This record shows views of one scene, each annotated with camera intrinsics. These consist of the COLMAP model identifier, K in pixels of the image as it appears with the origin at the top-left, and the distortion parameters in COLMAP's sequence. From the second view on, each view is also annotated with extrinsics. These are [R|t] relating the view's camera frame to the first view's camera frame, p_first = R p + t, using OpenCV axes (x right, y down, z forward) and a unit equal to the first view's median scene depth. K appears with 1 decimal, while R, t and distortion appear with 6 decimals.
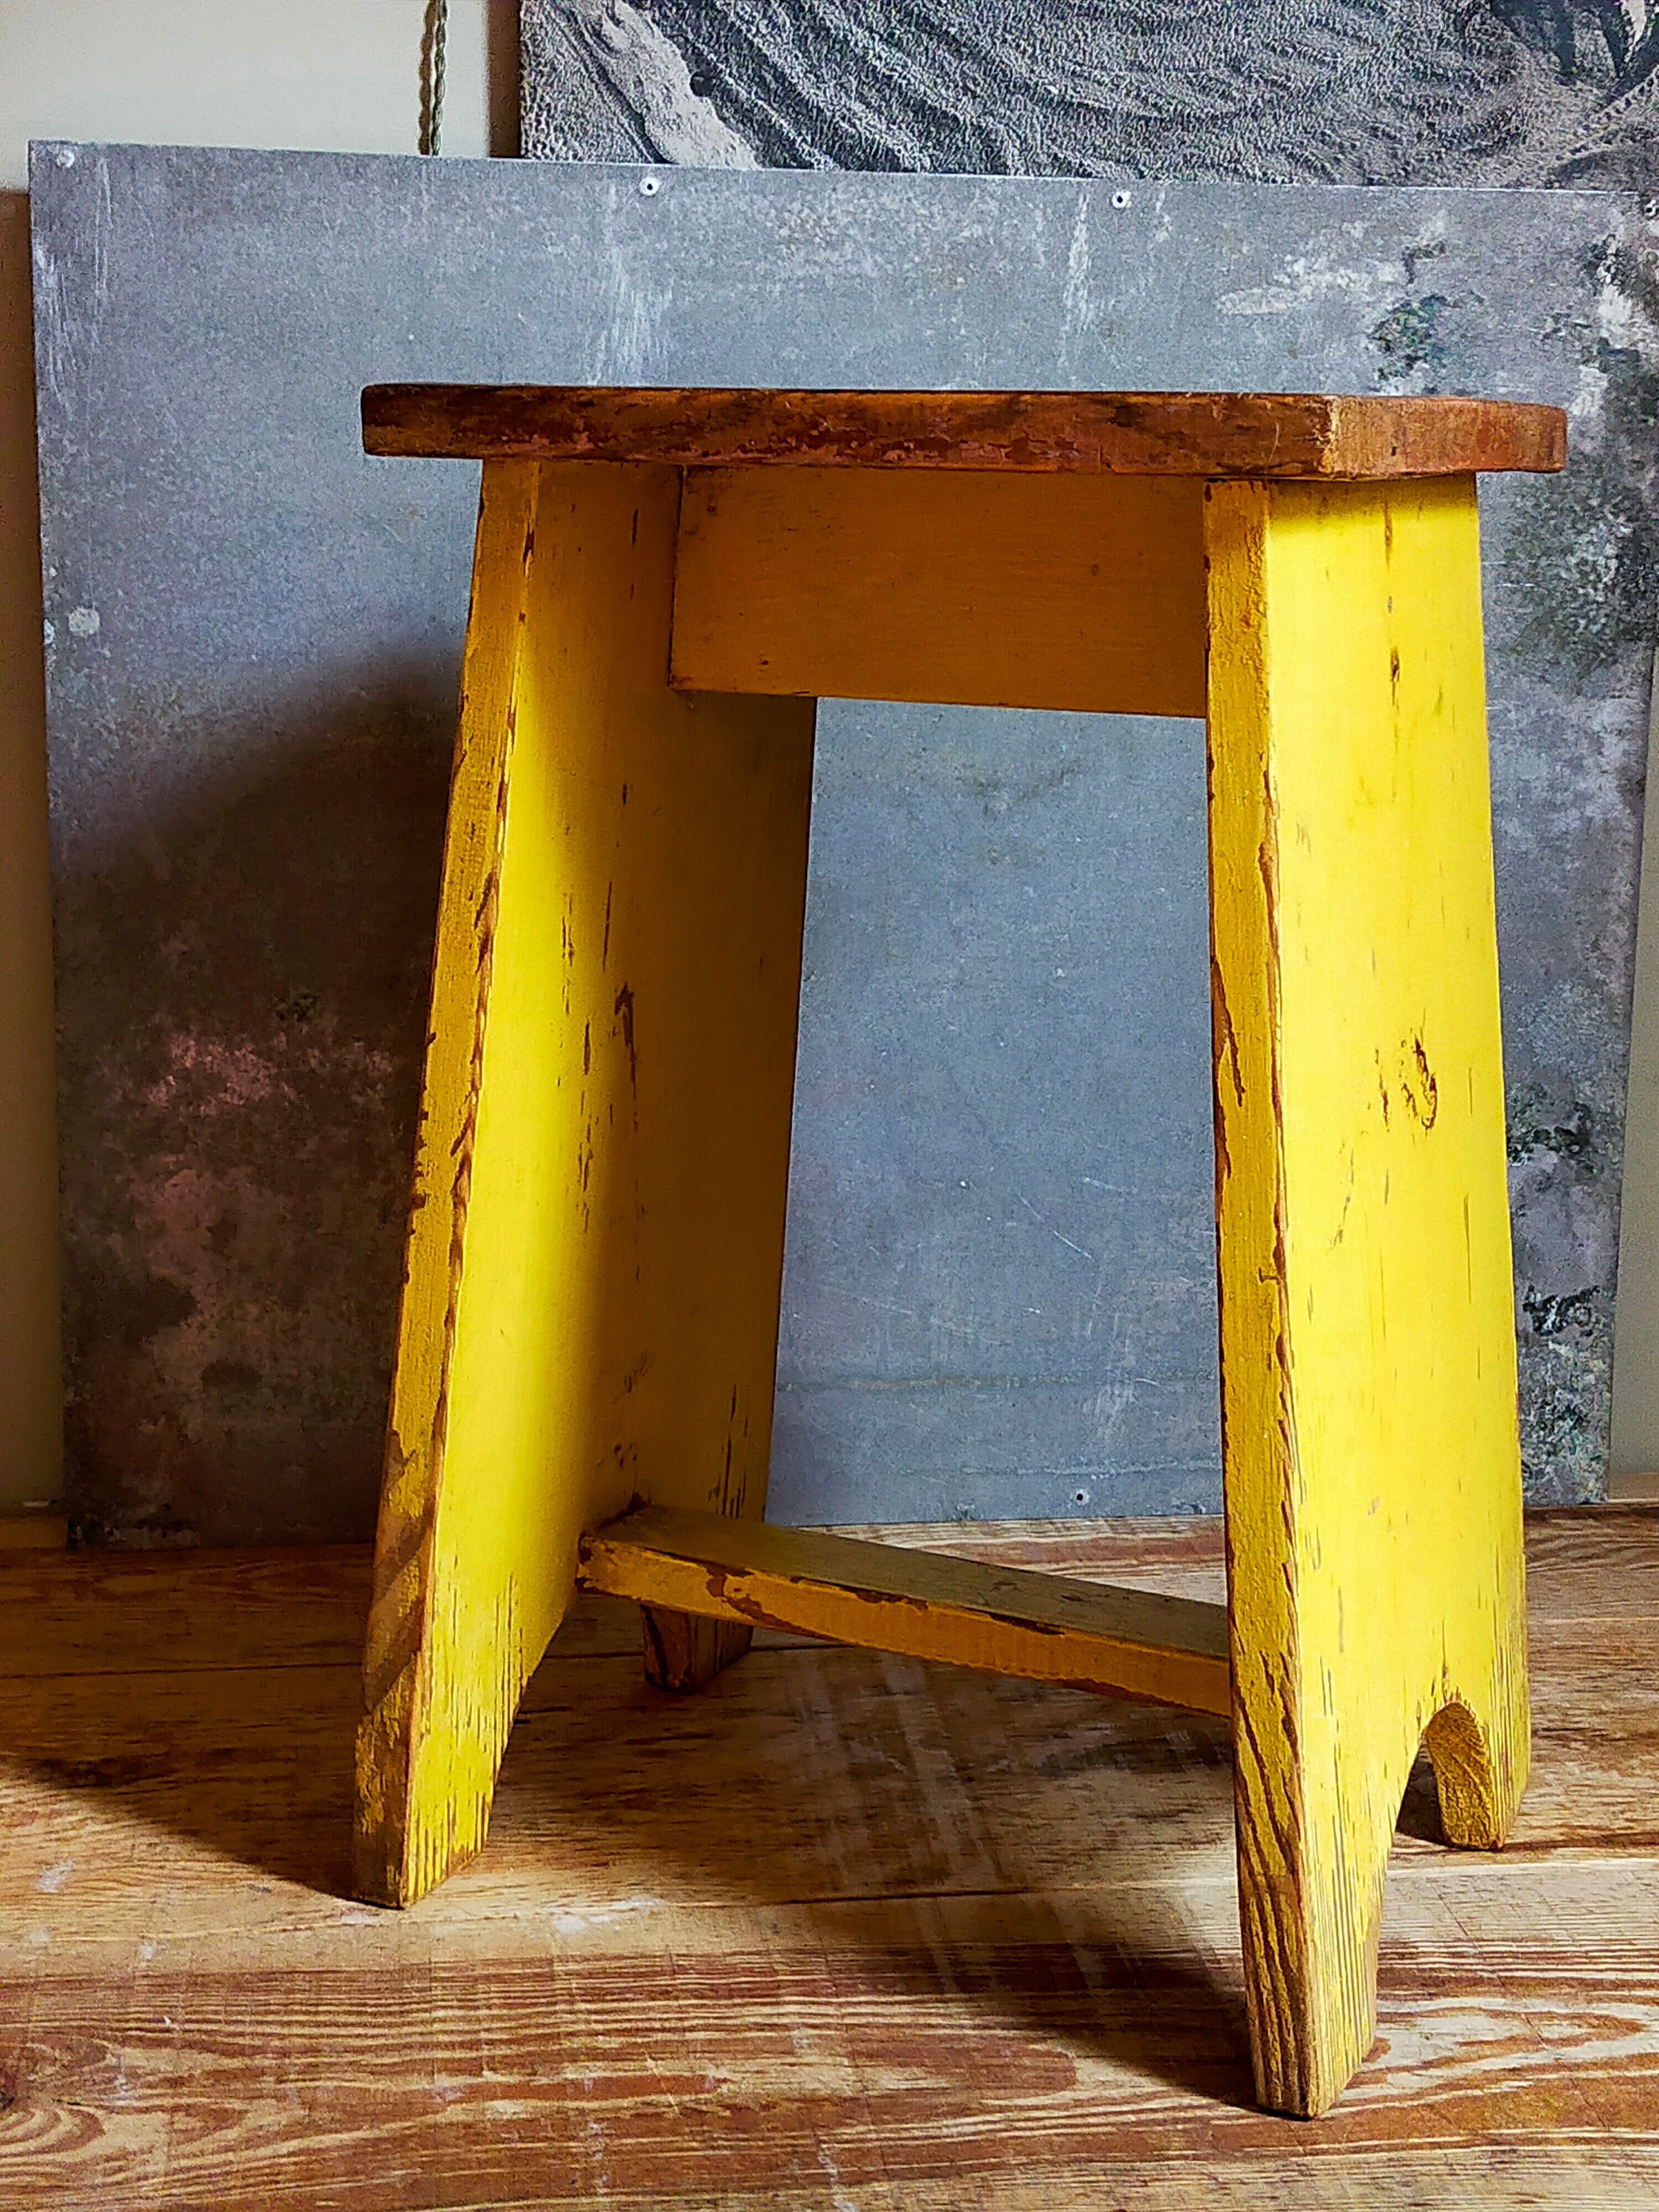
lens RADIAL K [[3369.4, 0, 834.4], [0, 3369.4, 1091.9], [0, 0, 1]] dist [0.082678, 0.000000]
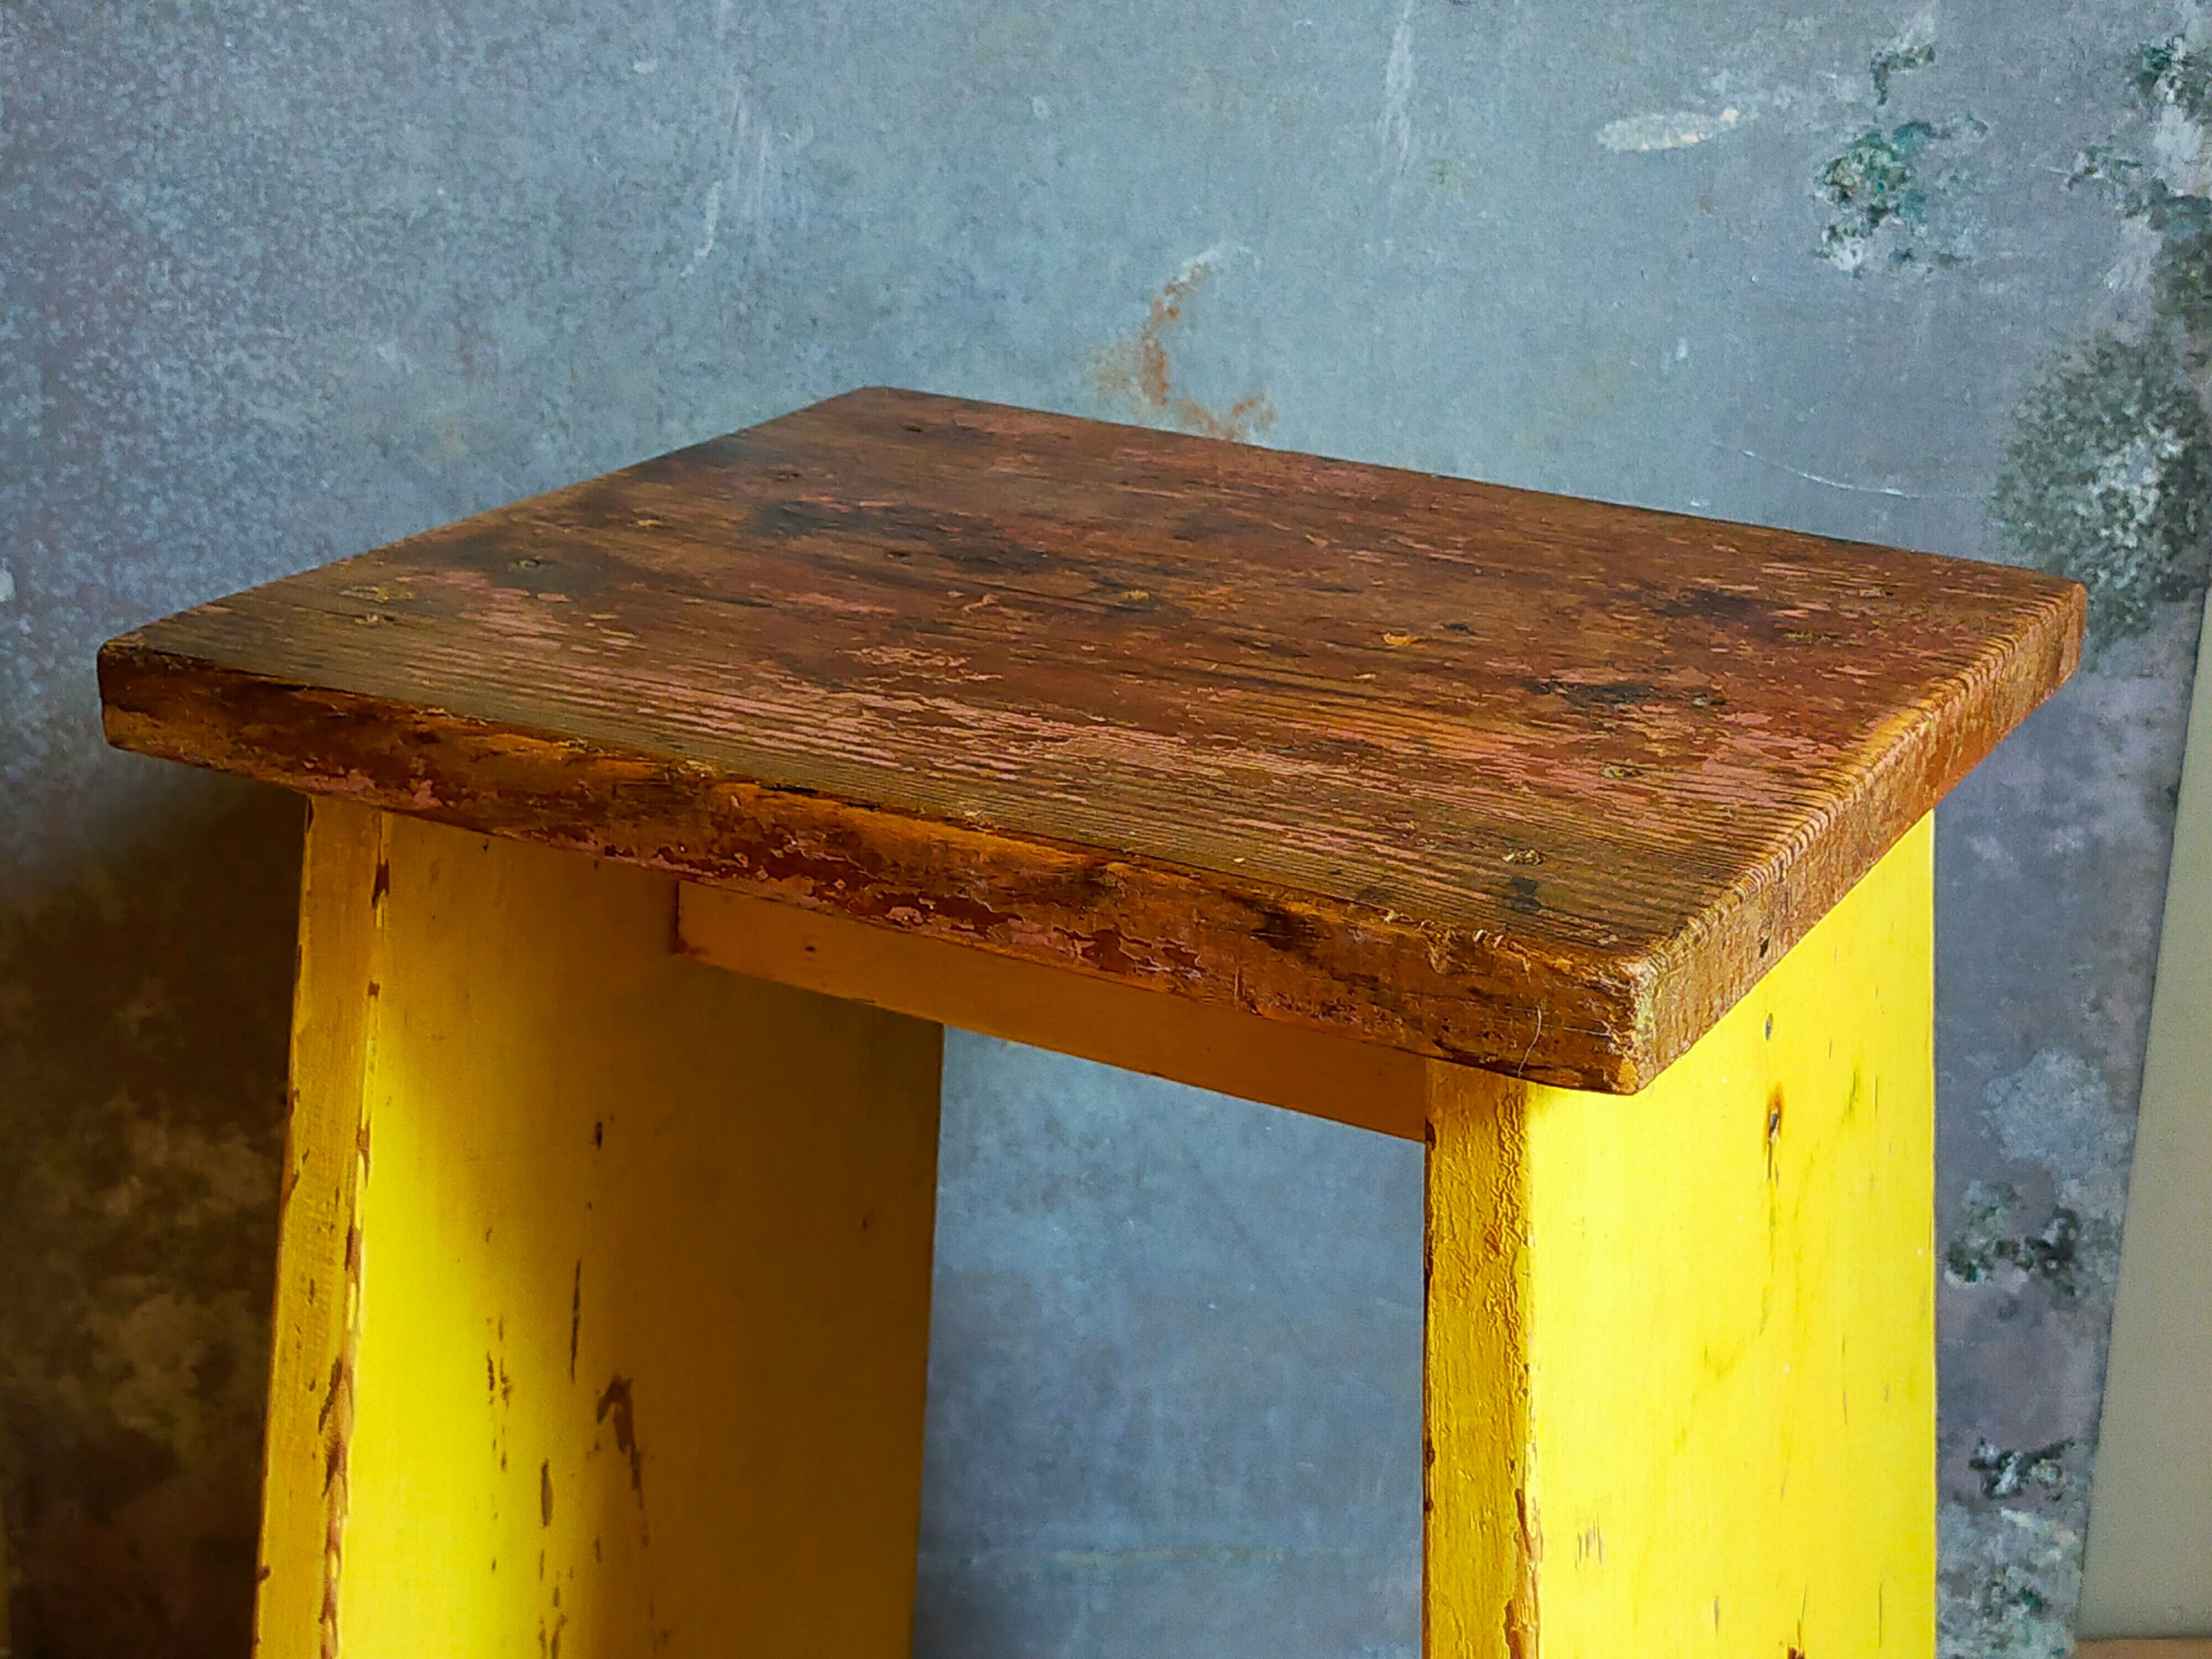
lens RADIAL K [[3369.4, 0, 1106.5], [0, 3369.4, 797.7], [0, 0, 1]] dist [0.082678, 0.000000]
pose [[0.997743, 0.029858, -0.060149, 0.059864], [-0.021252, 0.990070, 0.138957, -0.199225], [0.063700, -0.137365, 0.988470, 0.294105]]
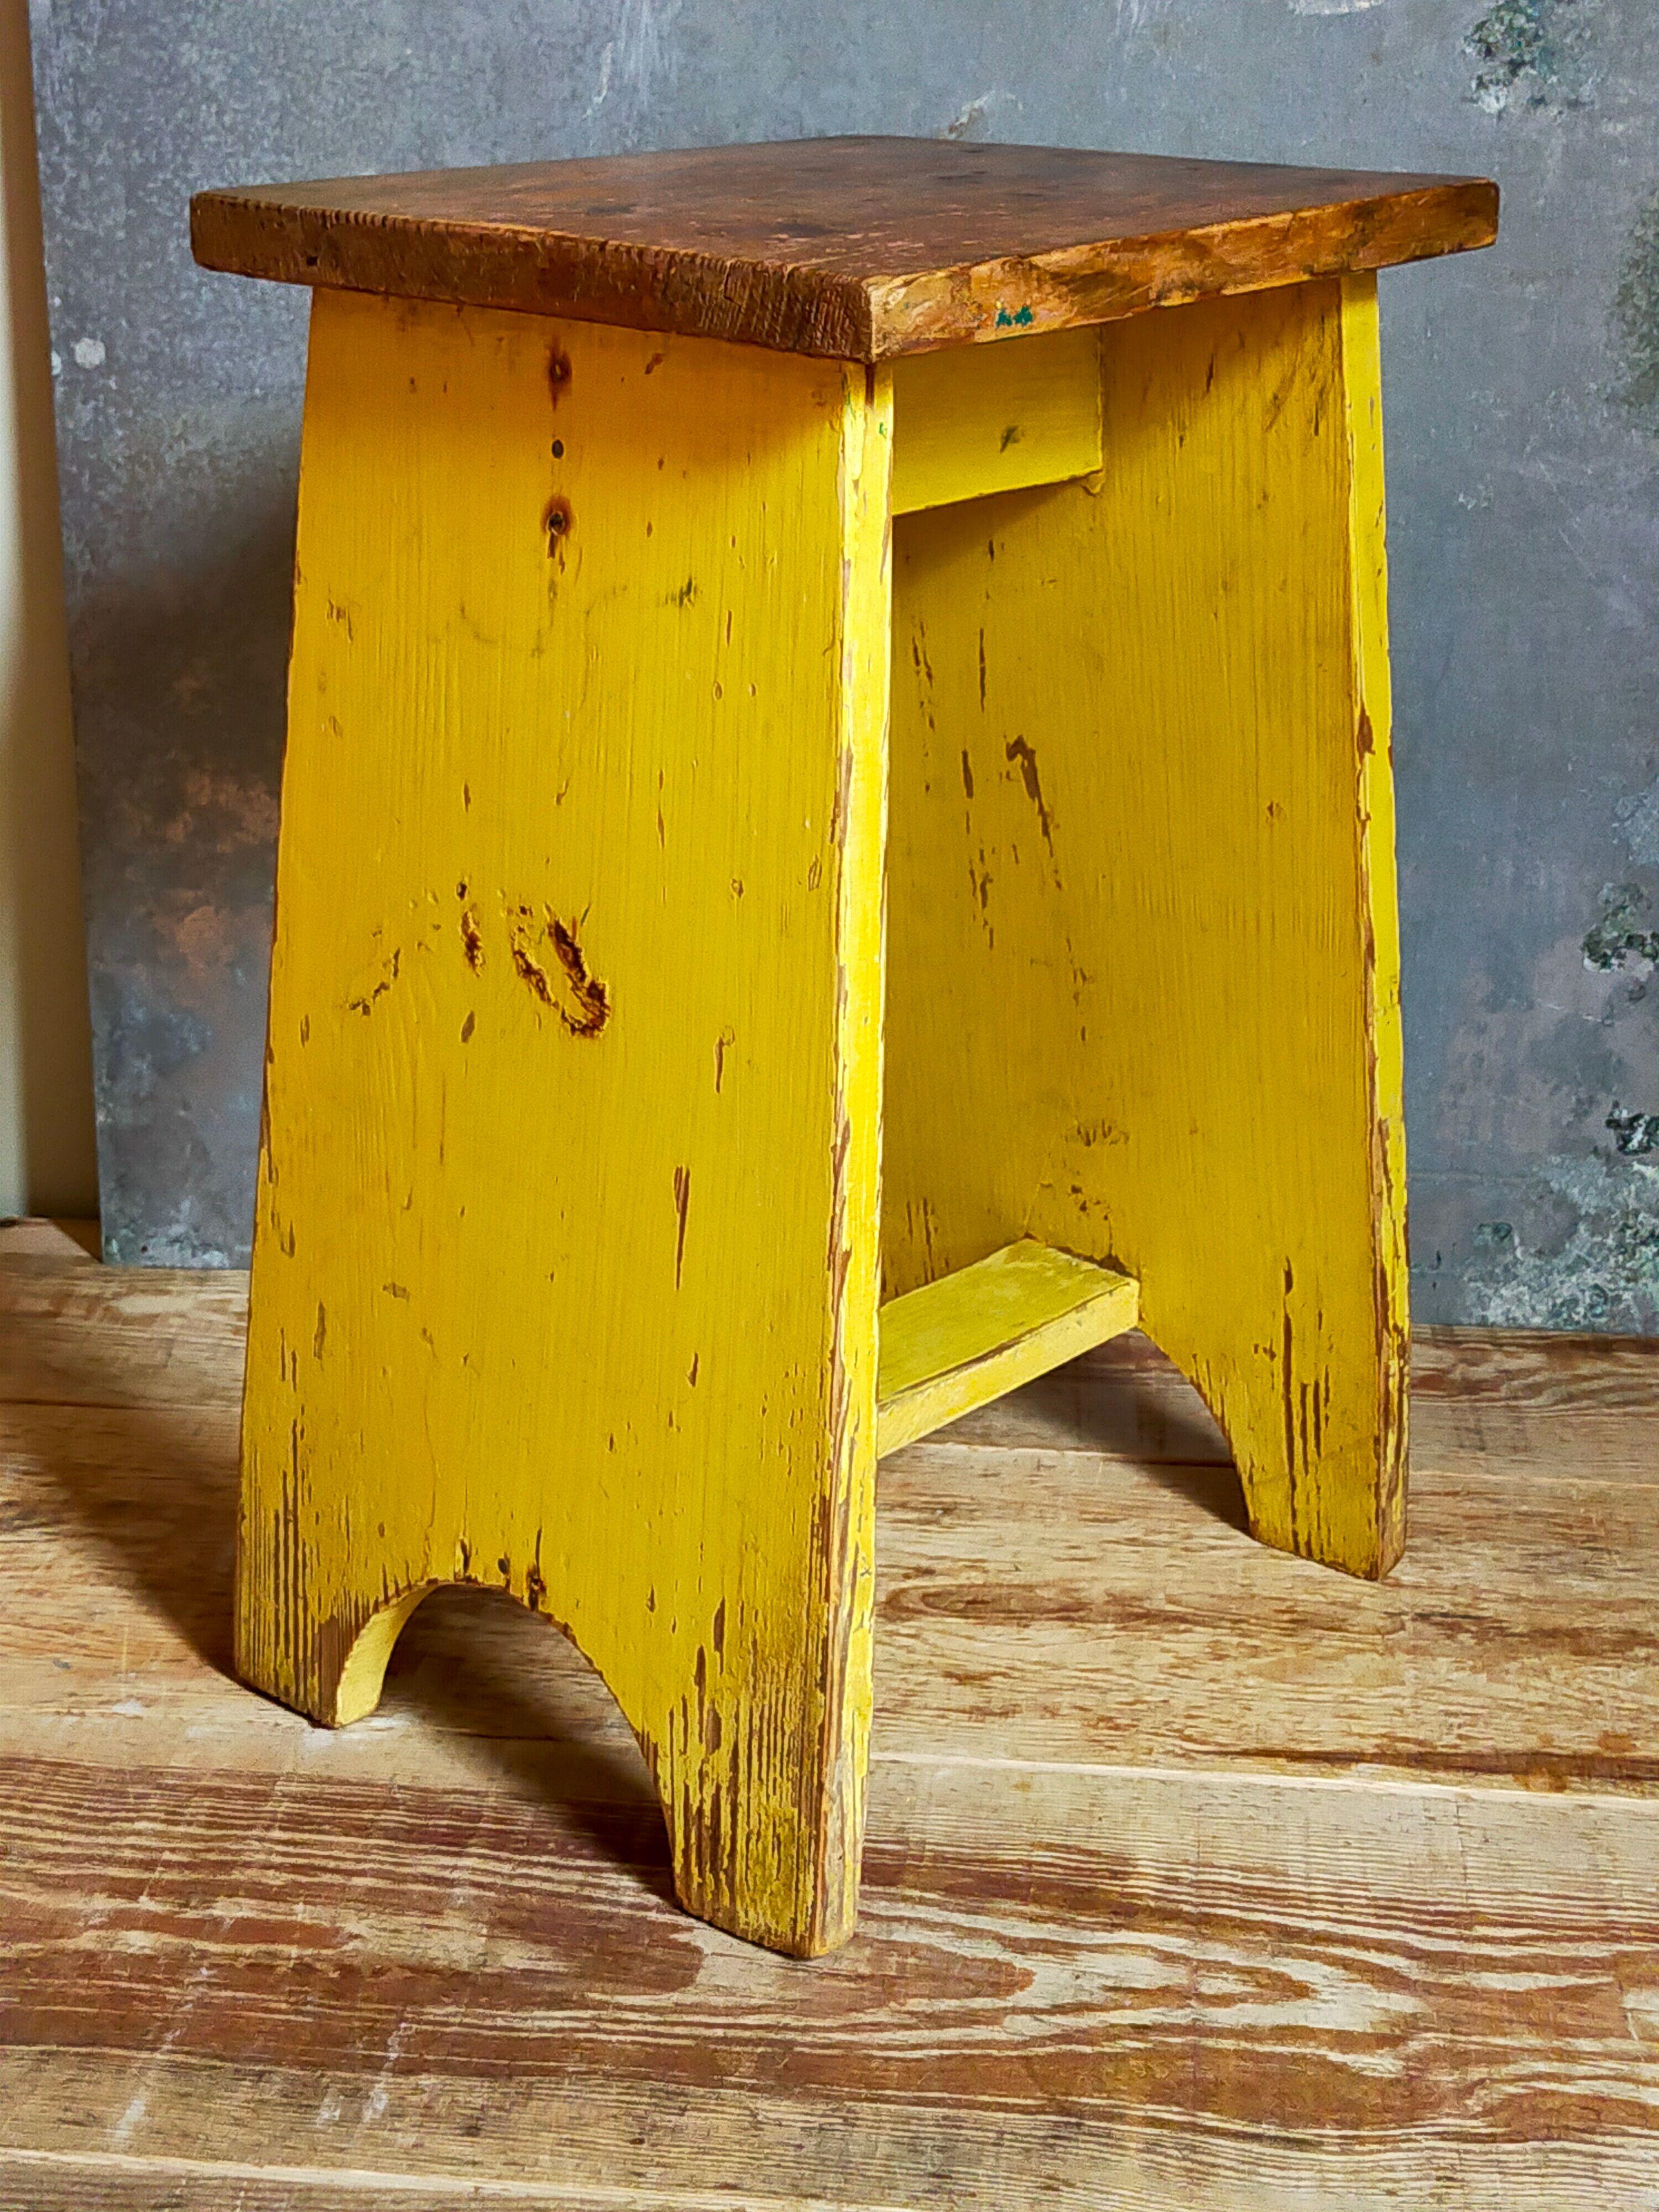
lens RADIAL K [[3369.4, 0, 823.8], [0, 3369.4, 1103.8], [0, 0, 1]] dist [0.082678, 0.000000]
pose [[0.968651, 0.074247, -0.237071, 0.236247], [-0.036939, 0.986732, 0.158099, -0.086933], [0.245664, -0.144386, 0.958542, 0.072117]]
